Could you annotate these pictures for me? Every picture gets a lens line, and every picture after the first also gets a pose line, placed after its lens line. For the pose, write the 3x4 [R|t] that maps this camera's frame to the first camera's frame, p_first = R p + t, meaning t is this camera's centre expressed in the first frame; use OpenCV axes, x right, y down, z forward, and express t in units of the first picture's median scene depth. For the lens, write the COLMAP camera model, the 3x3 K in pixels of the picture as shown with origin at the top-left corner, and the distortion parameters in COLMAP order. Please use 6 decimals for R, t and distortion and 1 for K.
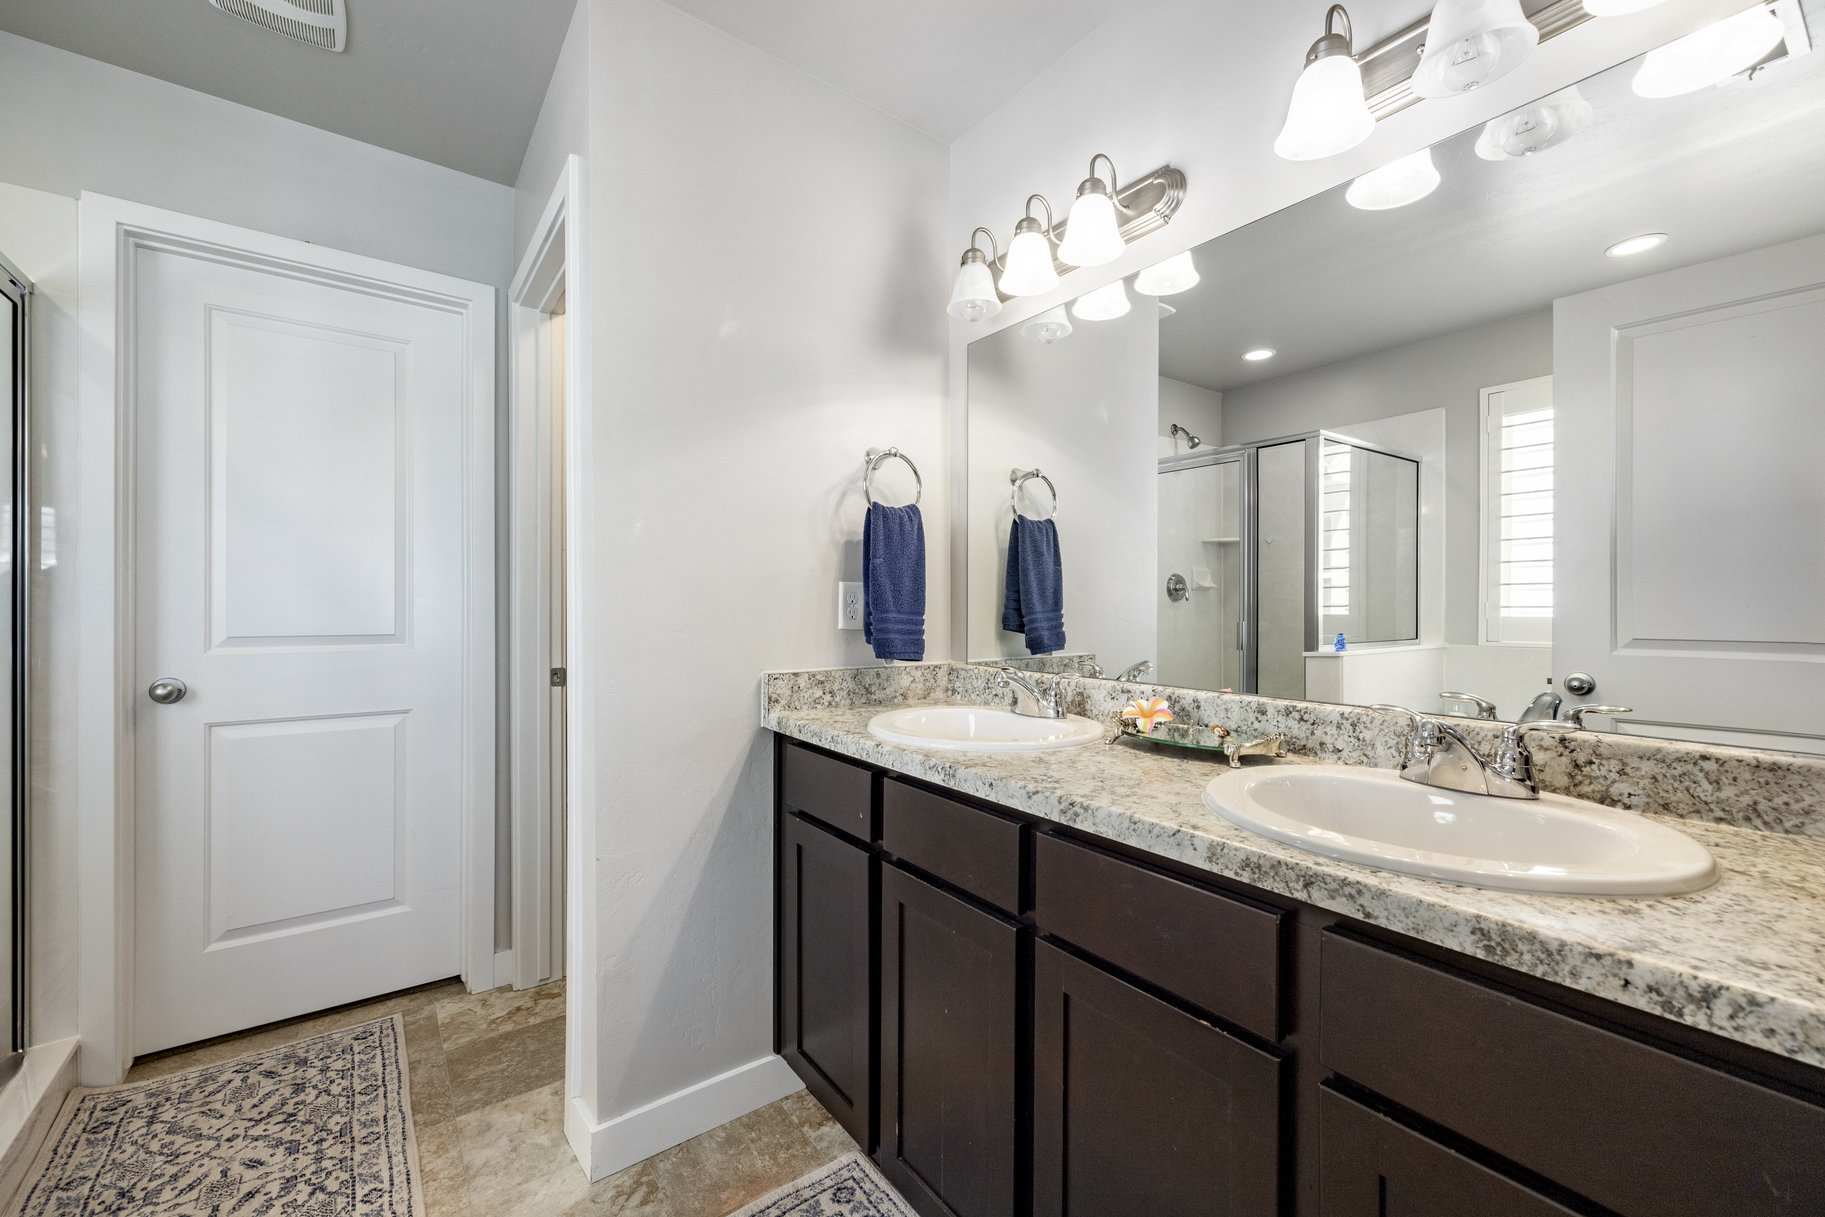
lens RADIAL K [[716.3, 0, 912.5], [0, 716.3, 608.5], [0, 0, 1]] dist [0.000488, 0.000038]
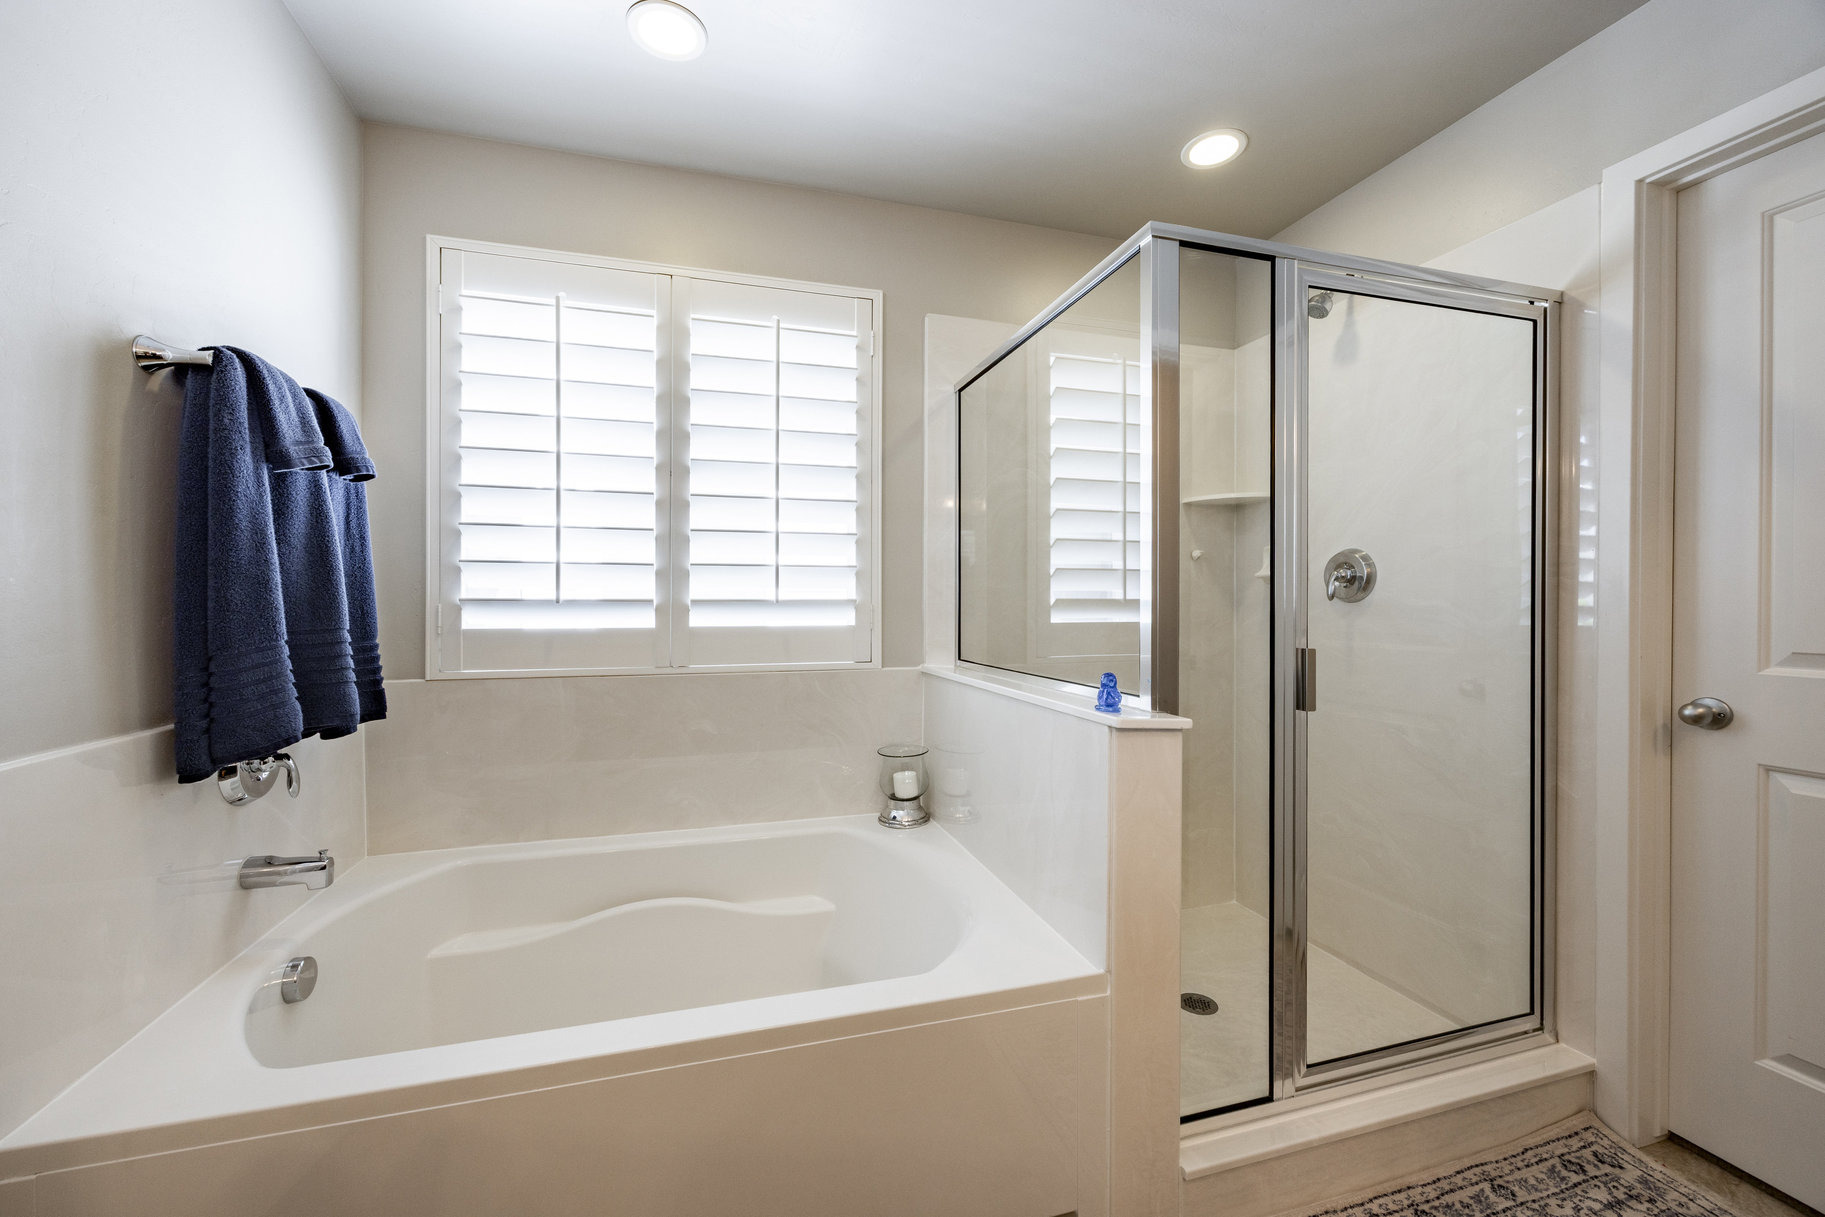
lens RADIAL K [[692.9, 0, 912.5], [0, 692.9, 608.5], [0, 0, 1]] dist [0.001017, 0.000458]
pose [[-0.321747, 0.001604, -0.946824, 0.001752], [-0.005031, 0.999982, 0.003404, -0.002401], [0.946812, 0.005858, -0.321733, 0.438223]]
